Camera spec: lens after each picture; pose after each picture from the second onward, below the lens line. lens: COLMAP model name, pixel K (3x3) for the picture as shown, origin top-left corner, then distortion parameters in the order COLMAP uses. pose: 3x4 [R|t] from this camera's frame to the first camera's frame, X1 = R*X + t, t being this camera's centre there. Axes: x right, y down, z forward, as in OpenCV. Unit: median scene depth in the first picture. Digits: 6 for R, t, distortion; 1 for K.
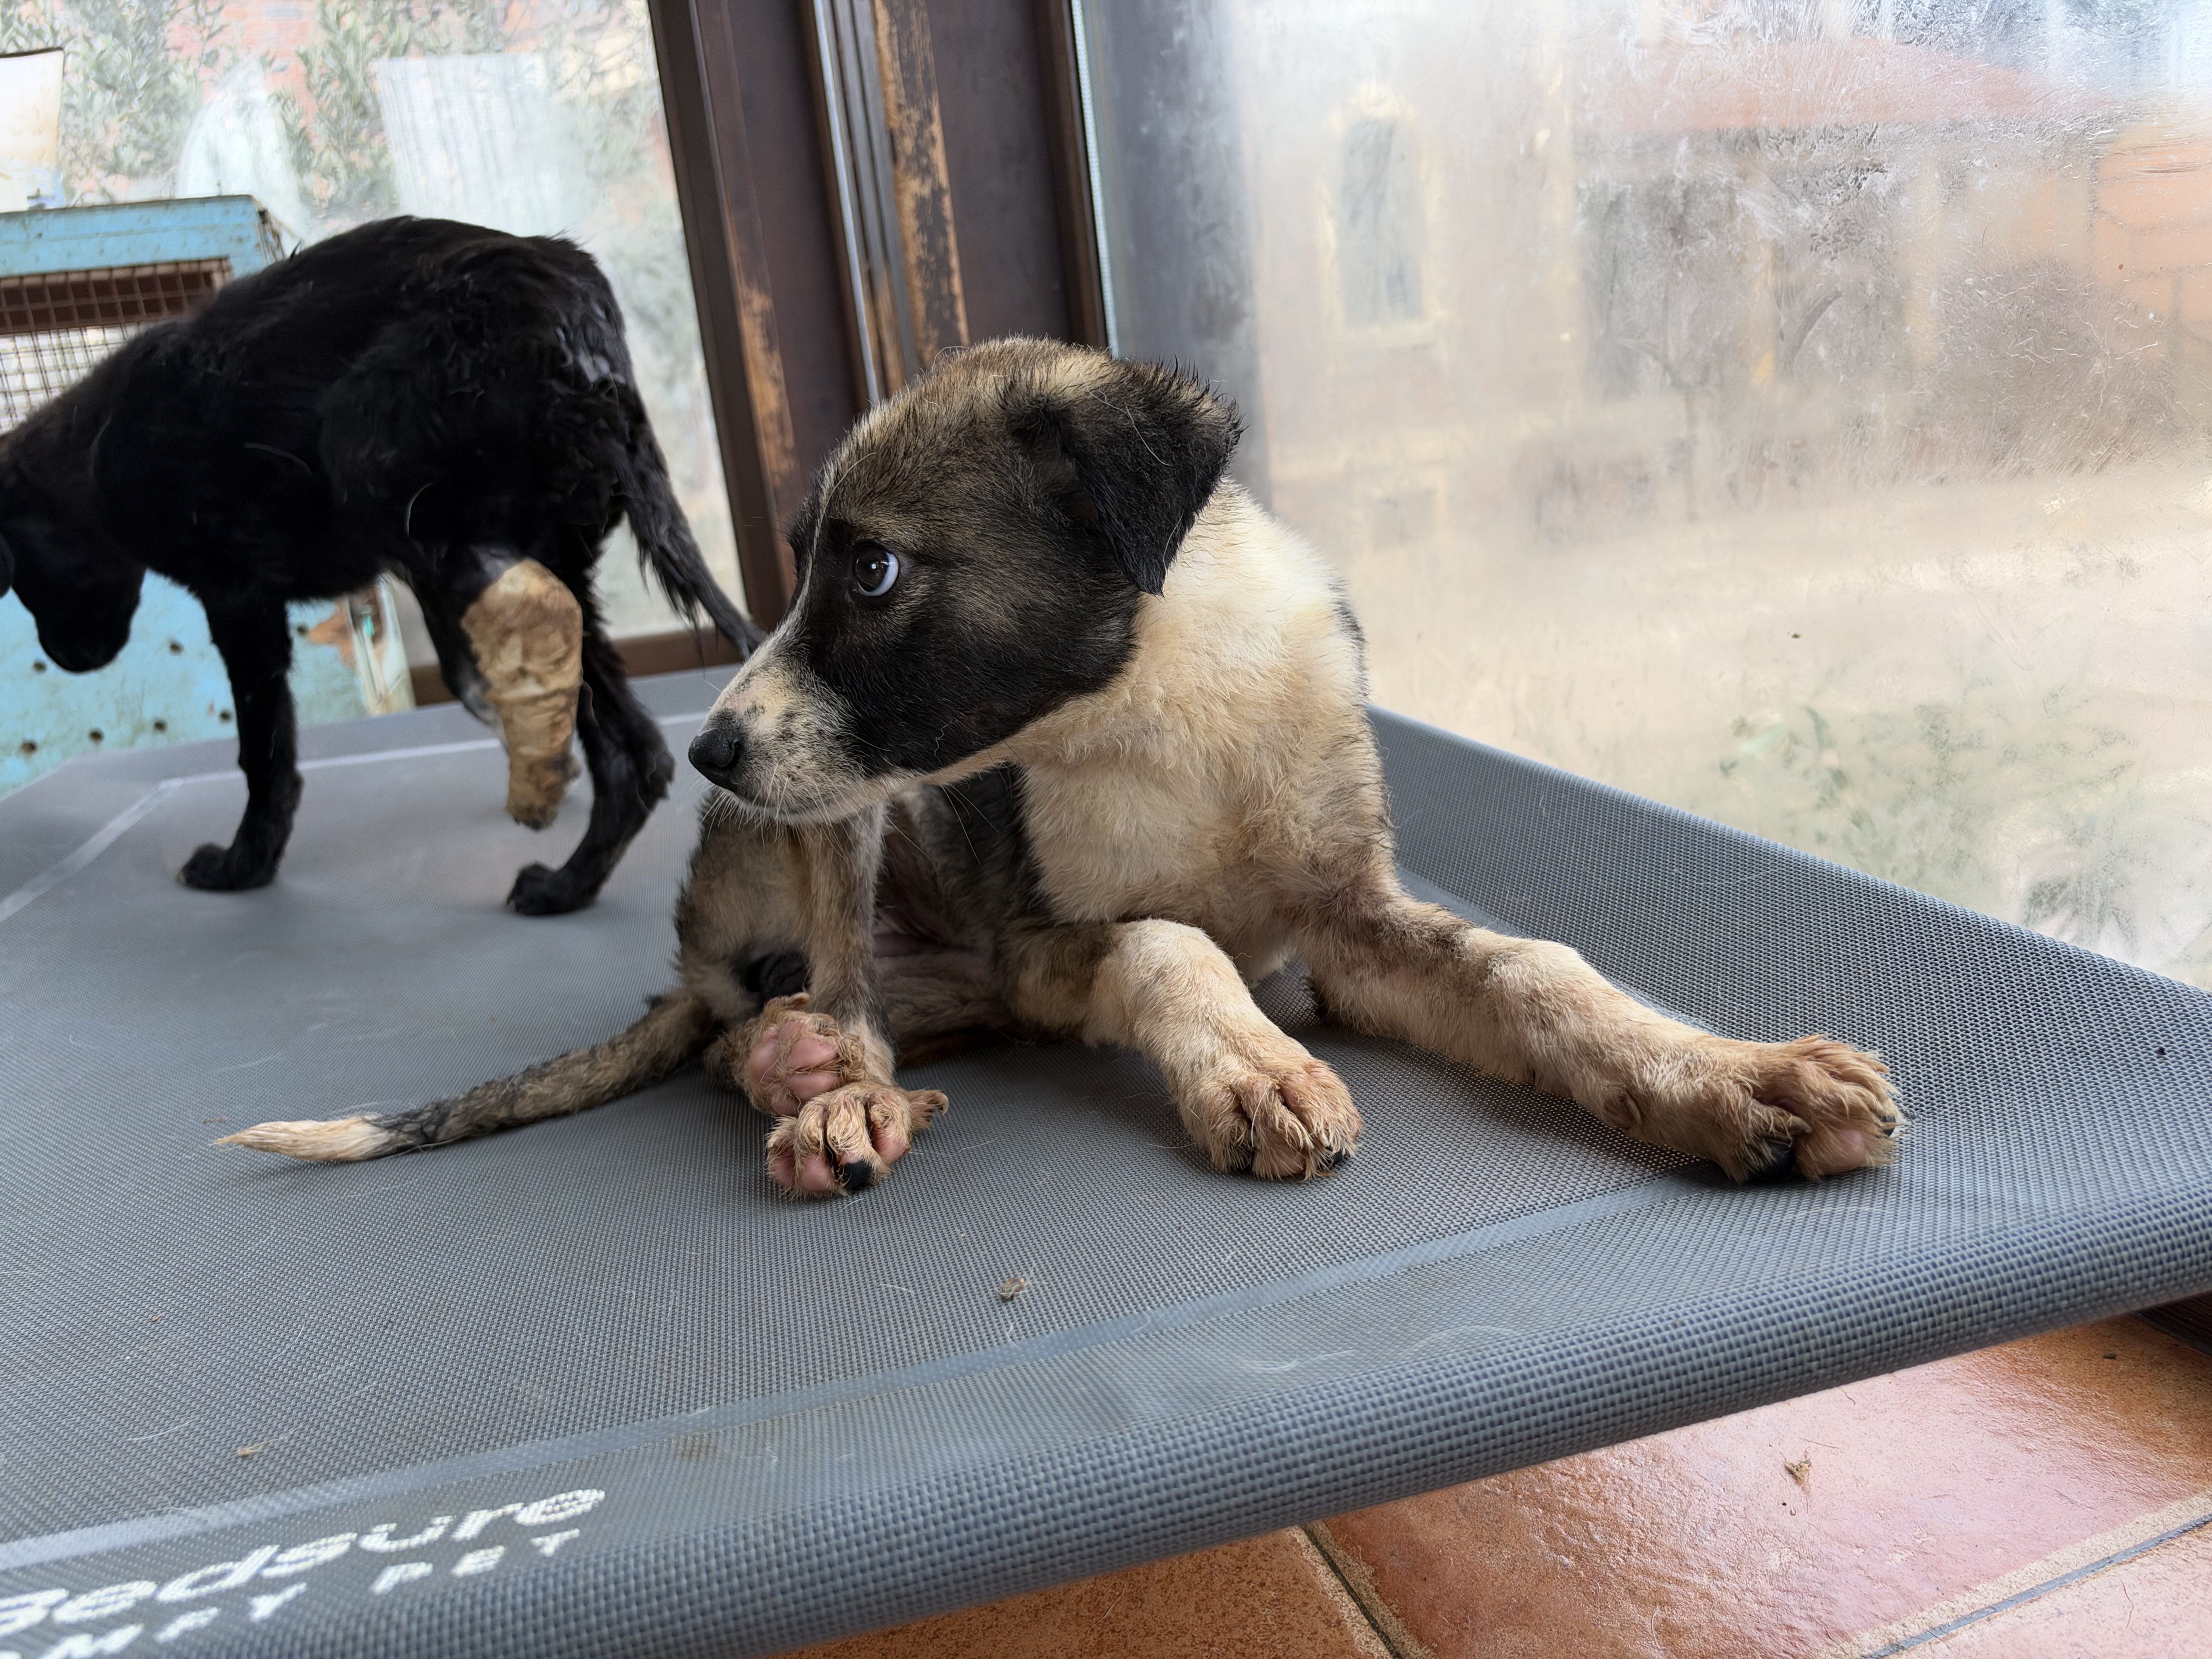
lens RADIAL K [[1545.7, 0, 1106.0], [0, 1545.7, 829.5], [0, 0, 1]] dist [-0.070732, 0.006094]
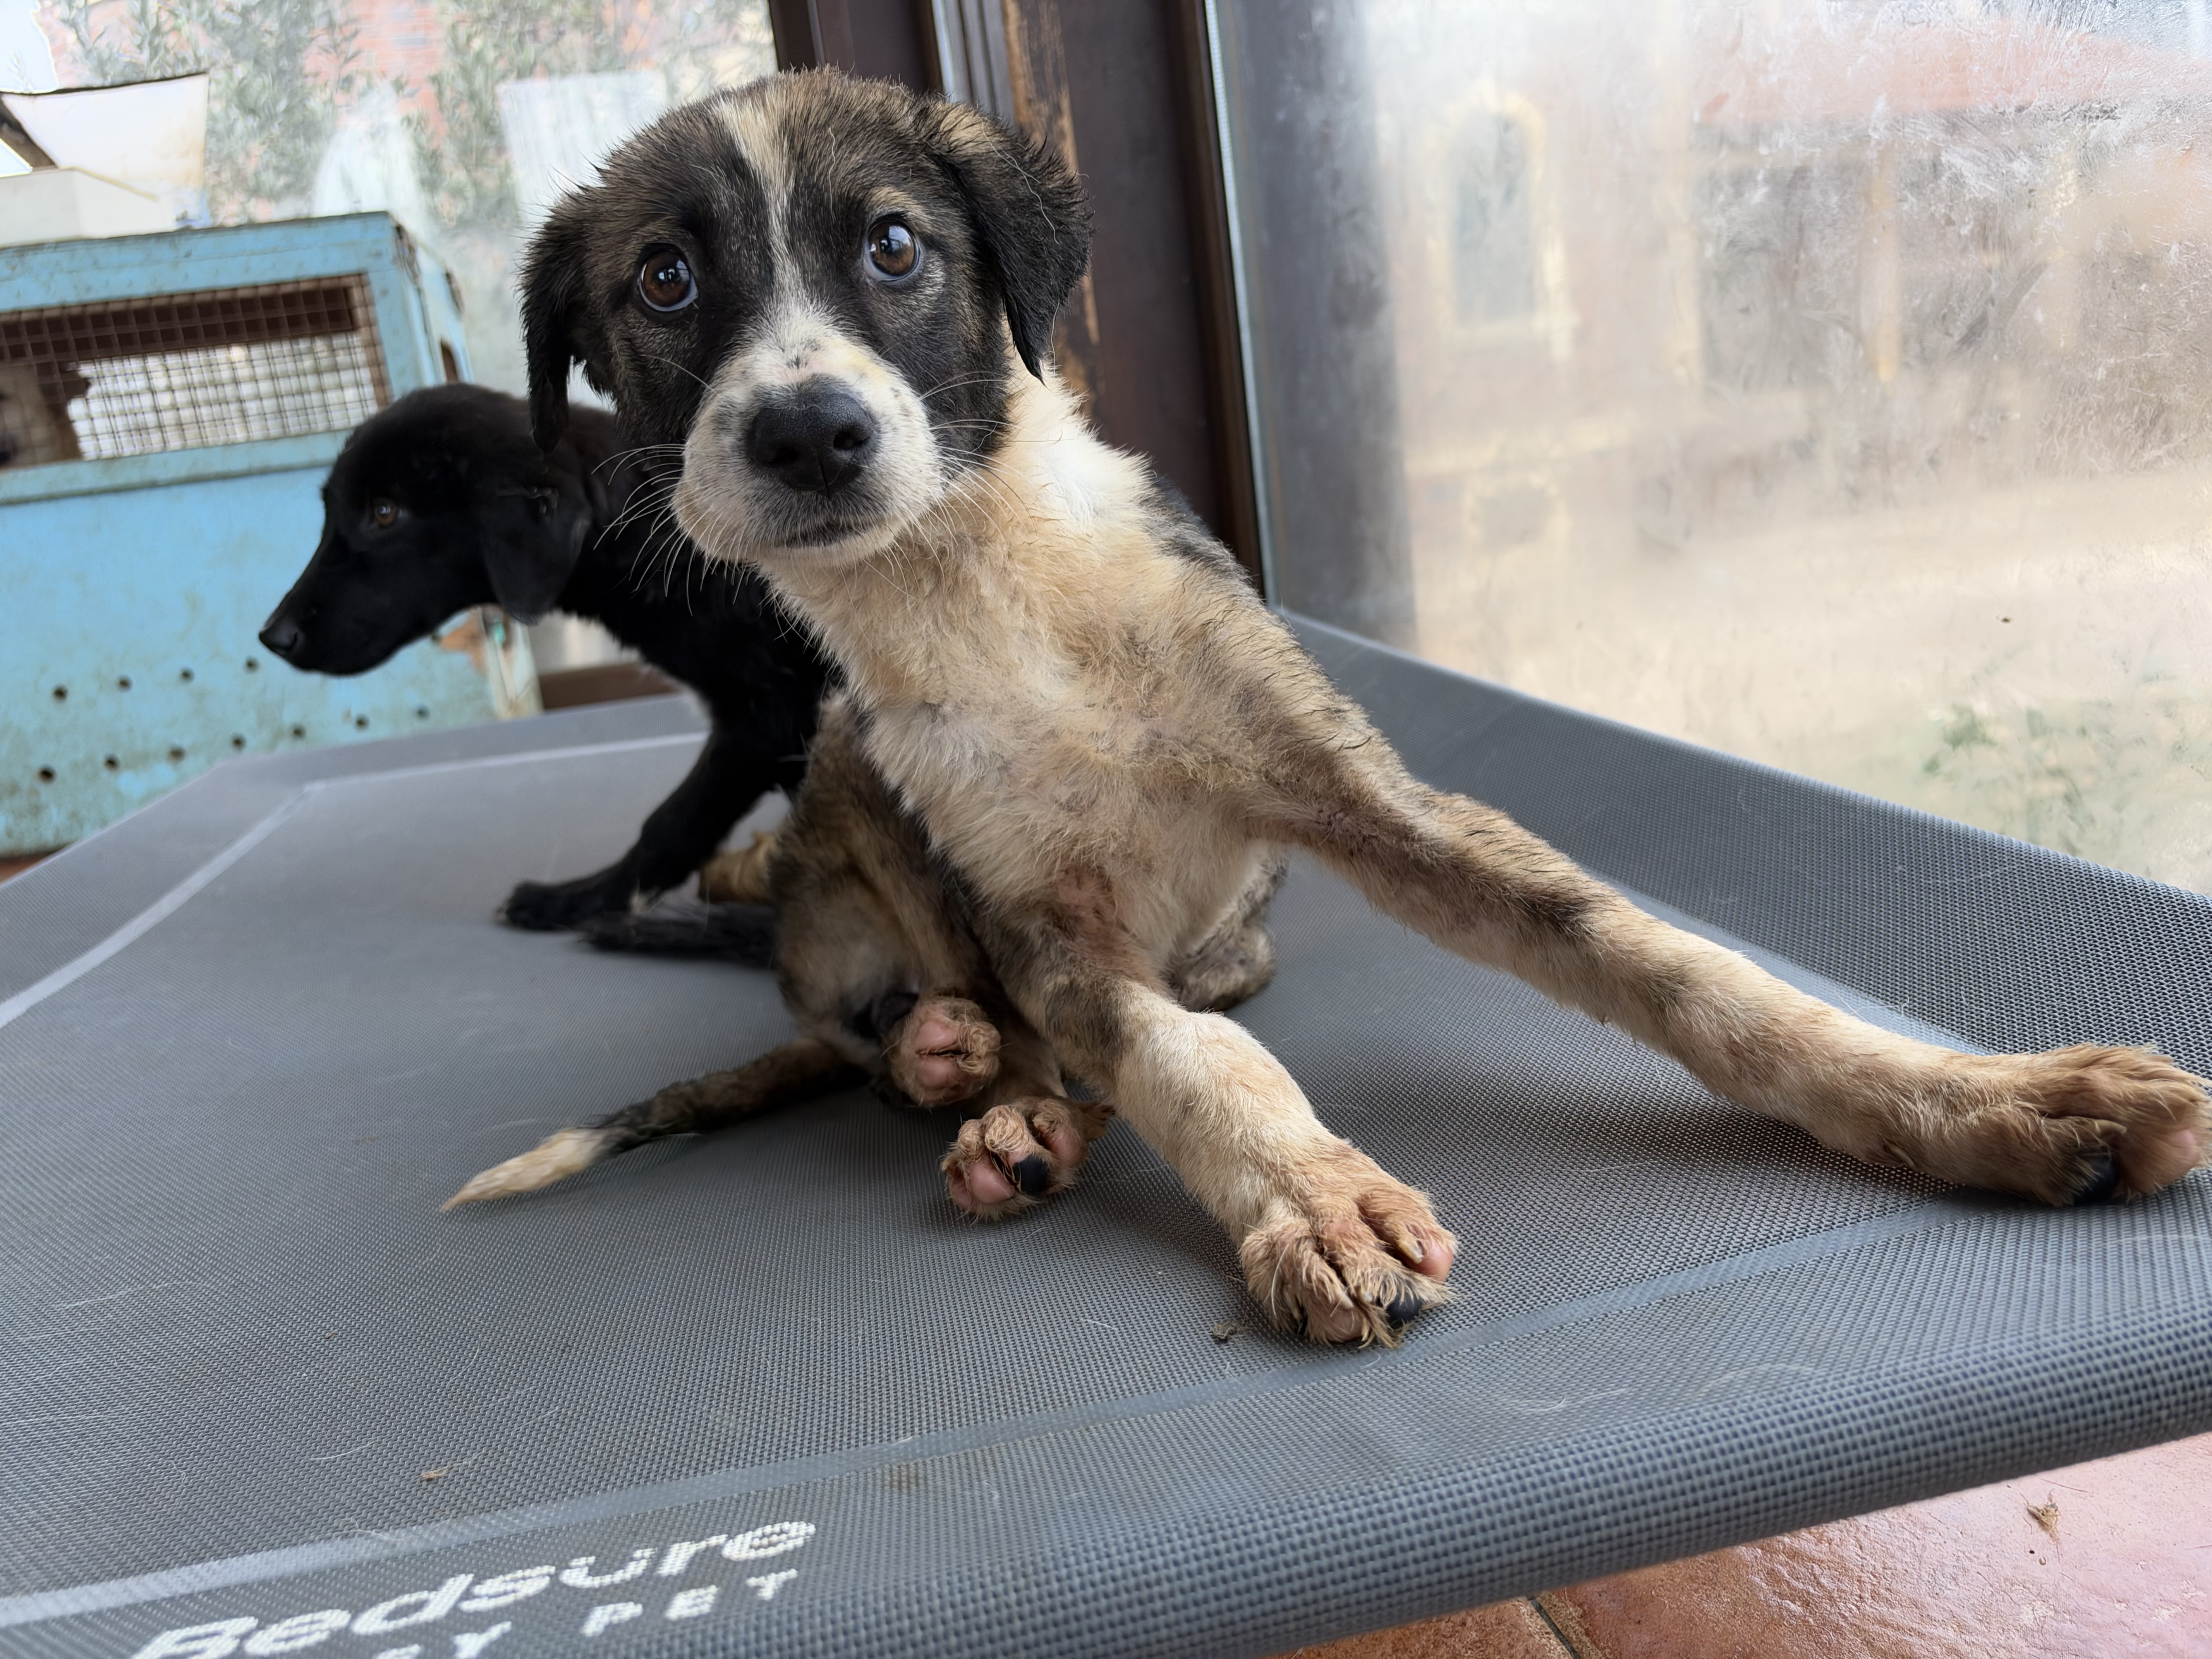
lens RADIAL K [[1562.6, 0, 1106.0], [0, 1562.6, 829.5], [0, 0, 1]] dist [-0.109625, 0.048819]
pose [[0.997413, -0.000658, -0.071877, -0.075213], [0.000427, 0.999995, -0.003224, 0.010481], [0.071878, 0.003185, 0.997408, 0.067646]]
